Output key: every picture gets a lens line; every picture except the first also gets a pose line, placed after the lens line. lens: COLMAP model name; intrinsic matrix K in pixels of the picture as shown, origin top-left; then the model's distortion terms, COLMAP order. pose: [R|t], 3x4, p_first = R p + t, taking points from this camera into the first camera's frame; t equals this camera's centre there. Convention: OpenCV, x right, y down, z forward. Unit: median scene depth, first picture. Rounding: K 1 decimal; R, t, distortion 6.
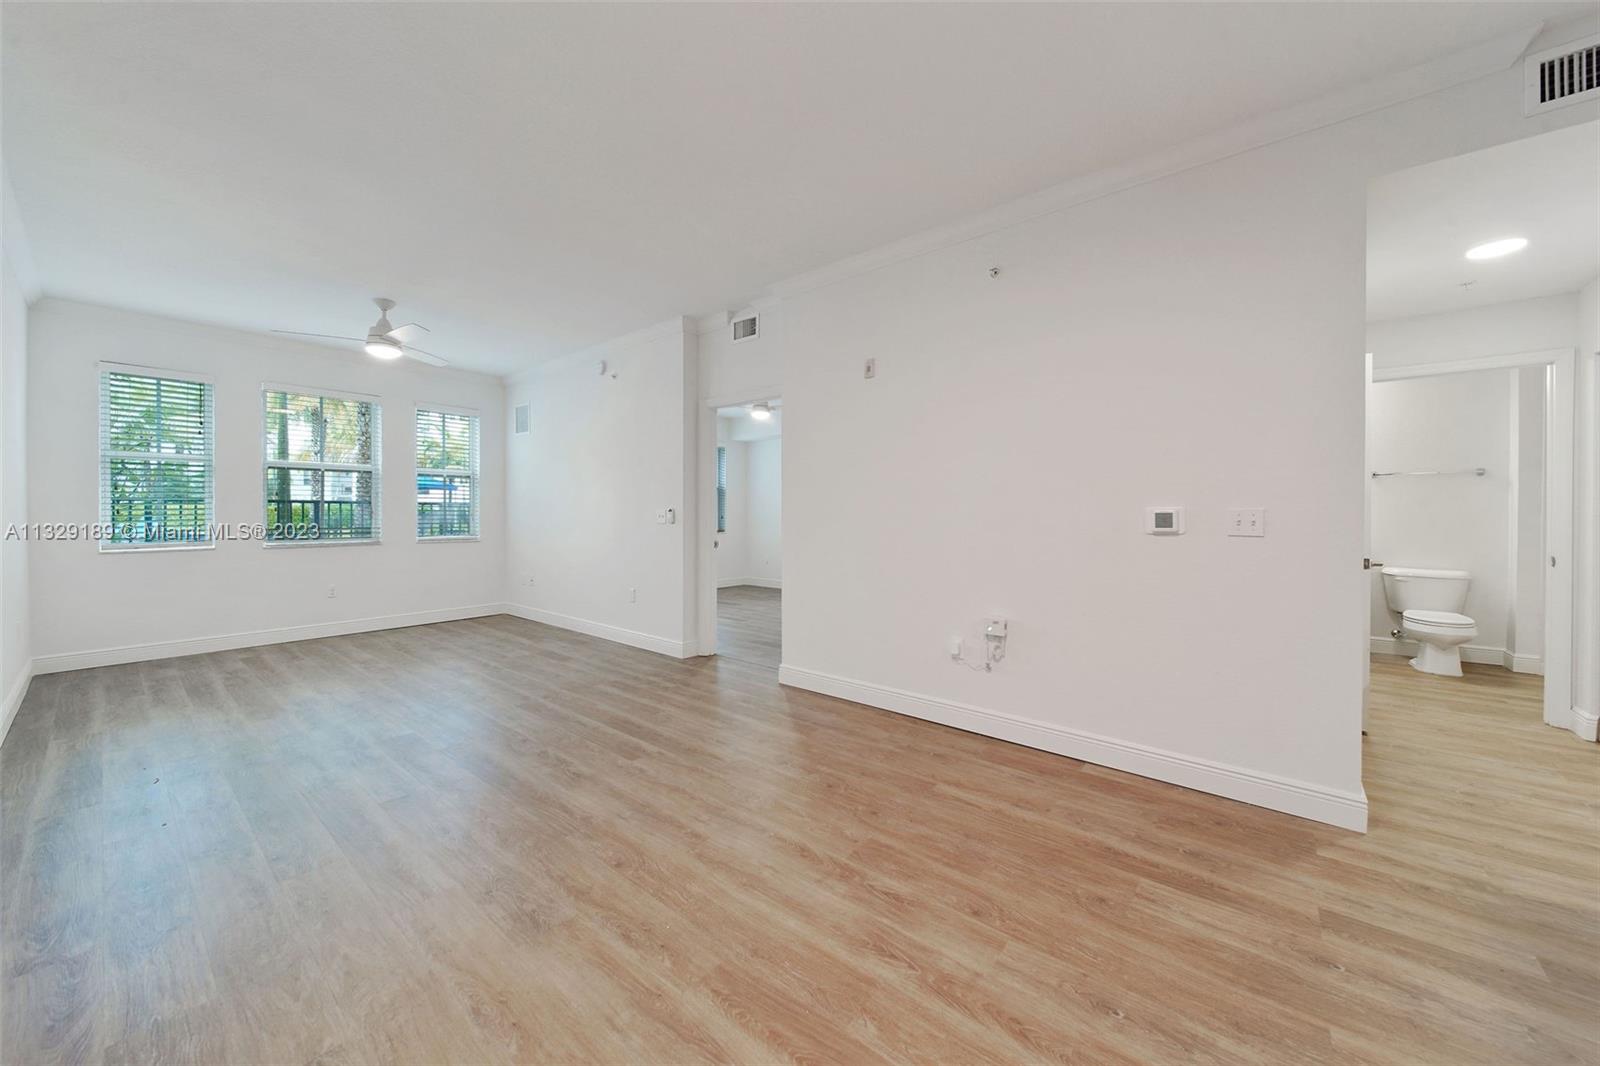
lens RADIAL K [[577.4, 0, 829.0], [0, 577.4, 515.6], [0, 0, 1]] dist [0.000382, -0.000054]
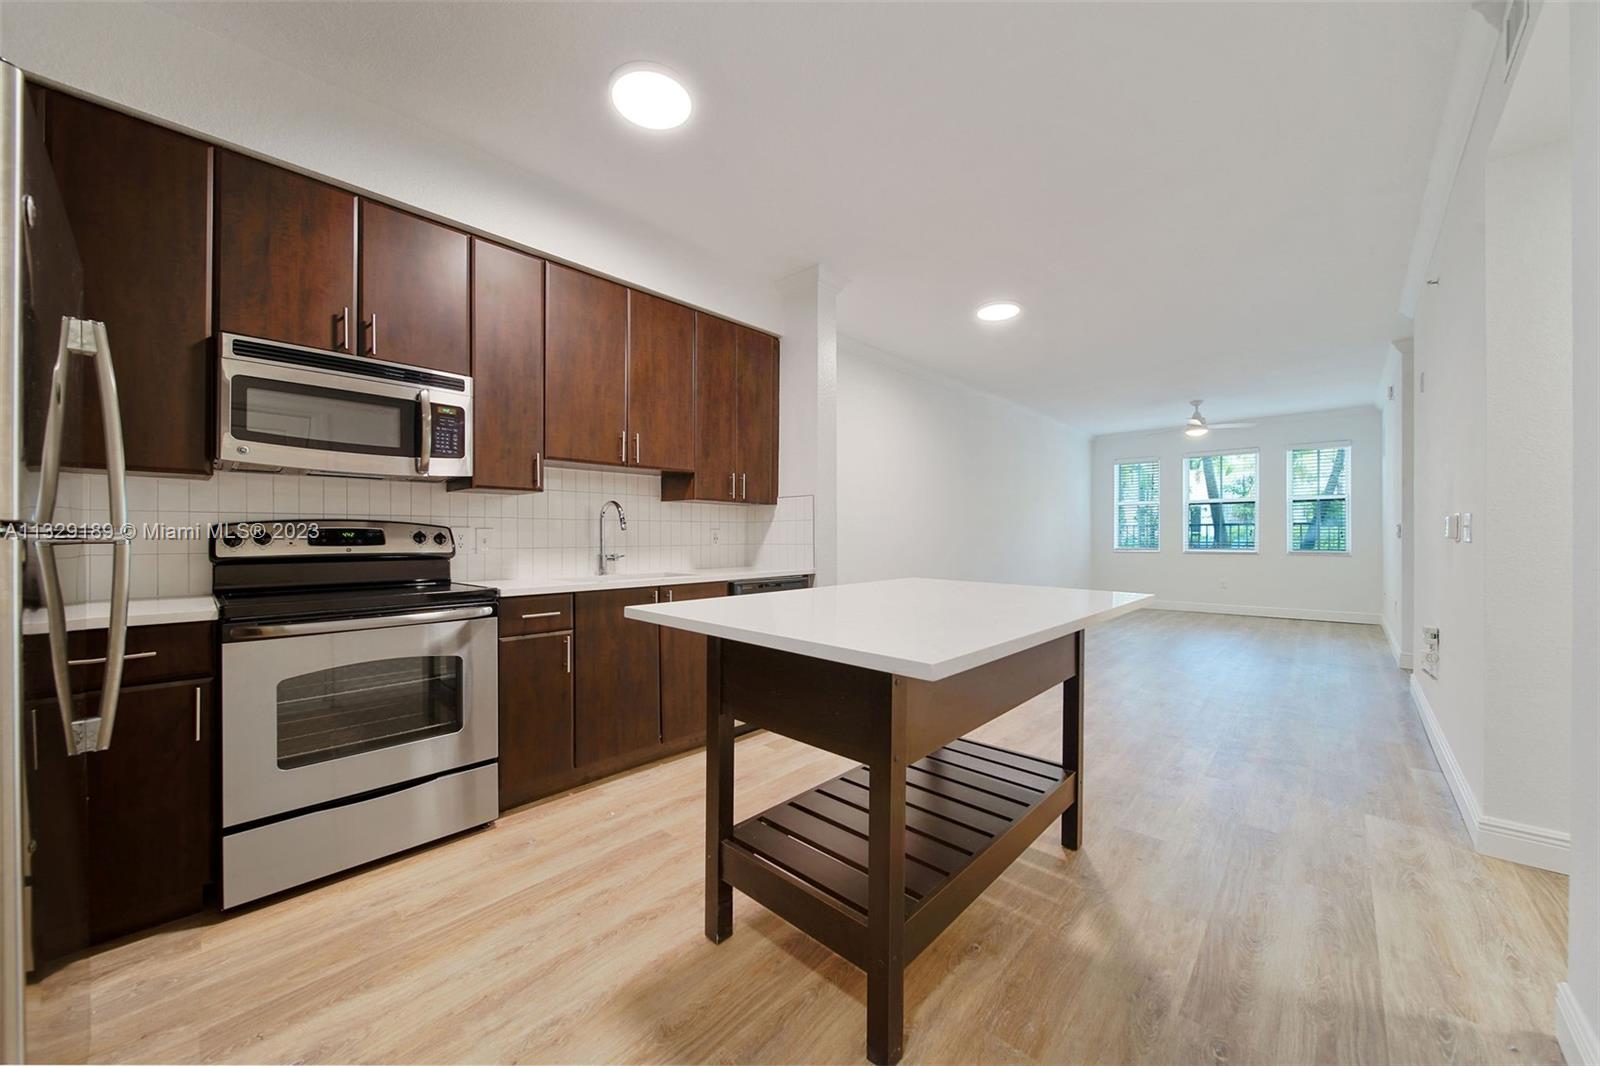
lens RADIAL K [[566.2, 0, 851.2], [0, 566.2, 532.7], [0, 0, 1]] dist [-0.014636, -0.000007]
pose [[0.026908, -0.011696, -0.999570, 0.838226], [0.001211, 0.999931, -0.011667, 0.018619], [0.999637, -0.000897, 0.026920, -0.019125]]
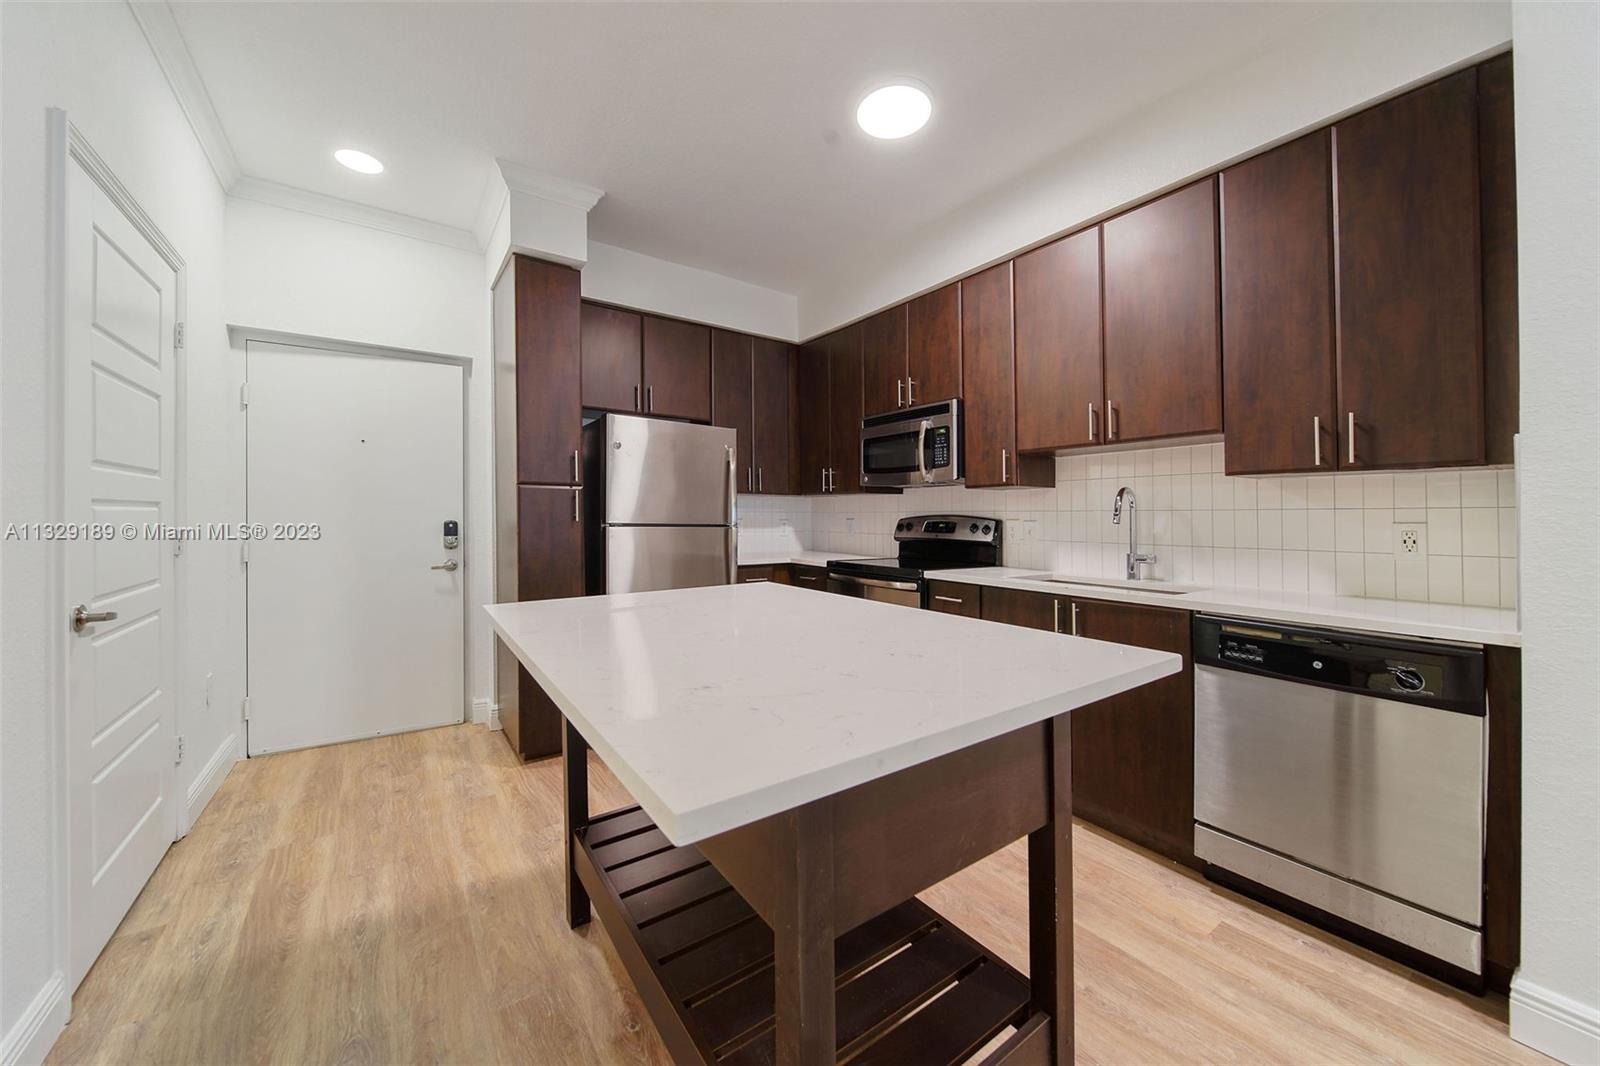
lens RADIAL K [[611.6, 0, 772.7], [0, 611.6, 511.8], [0, 0, 1]] dist [0.000306, -0.000171]
pose [[-0.960446, -0.005085, 0.278421, 0.391225], [-0.005798, 0.999982, -0.001741, 0.001693], [-0.278407, -0.003286, -0.960458, 0.313325]]
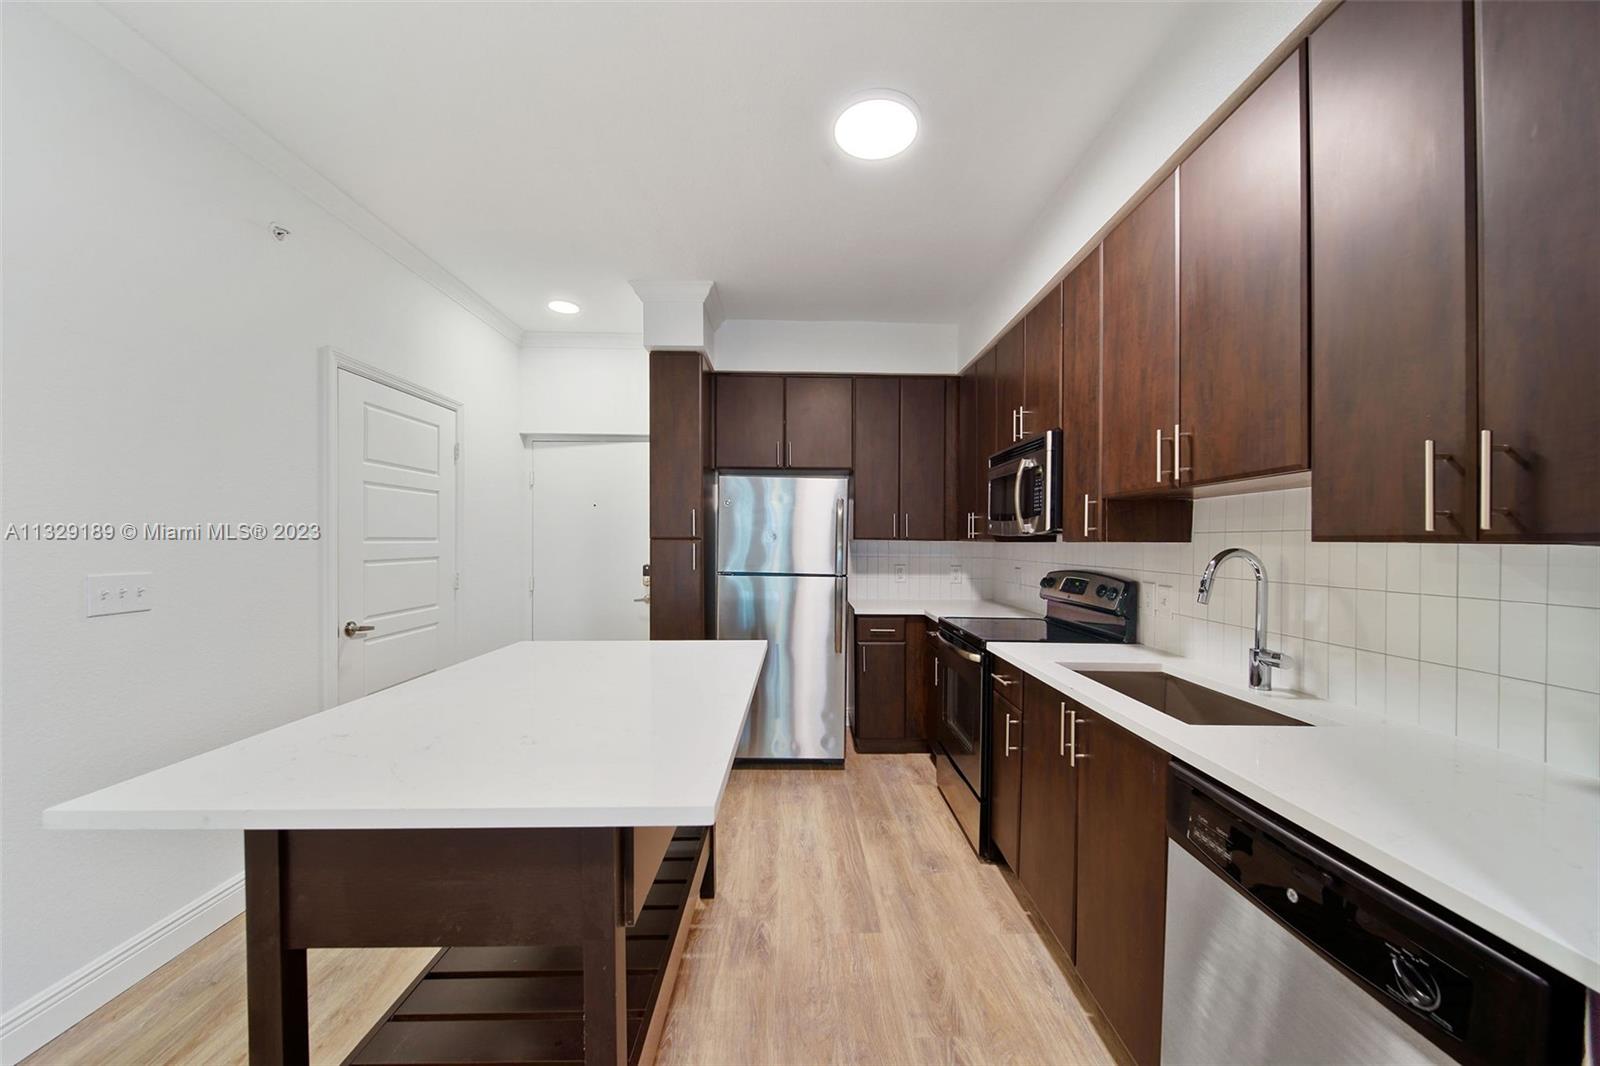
lens RADIAL K [[590.0, 0, 781.5], [0, 590.0, 546.3], [0, 0, 1]] dist [-0.001472, -0.000105]
pose [[-0.631612, -0.014977, 0.775140, 0.158878], [-0.003140, 0.999855, 0.016760, -0.027165], [-0.775278, 0.008151, -0.631568, 0.145836]]
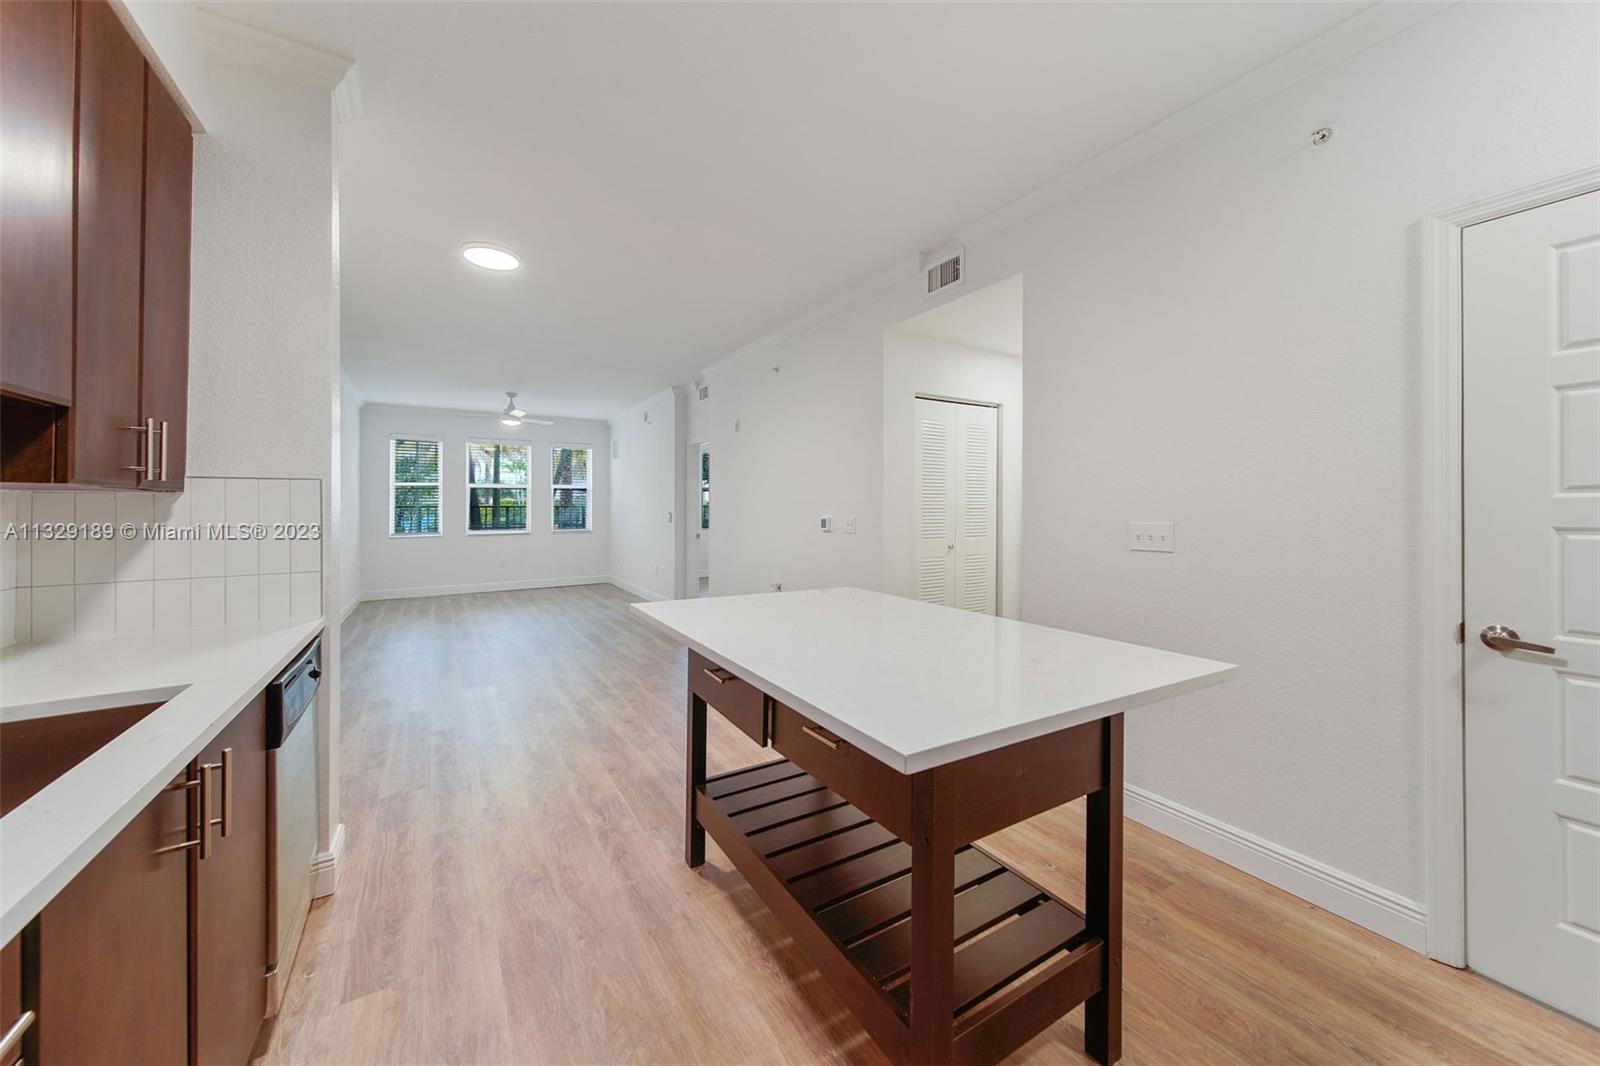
lens RADIAL K [[535.9, 0, 789.5], [0, 535.9, 501.4], [0, 0, 1]] dist [0.011148, -0.000040]
pose [[0.952888, -0.009363, -0.303178, 0.540022], [0.003437, 0.999793, -0.020074, -0.013152], [0.303303, 0.018087, 0.952722, -0.292529]]
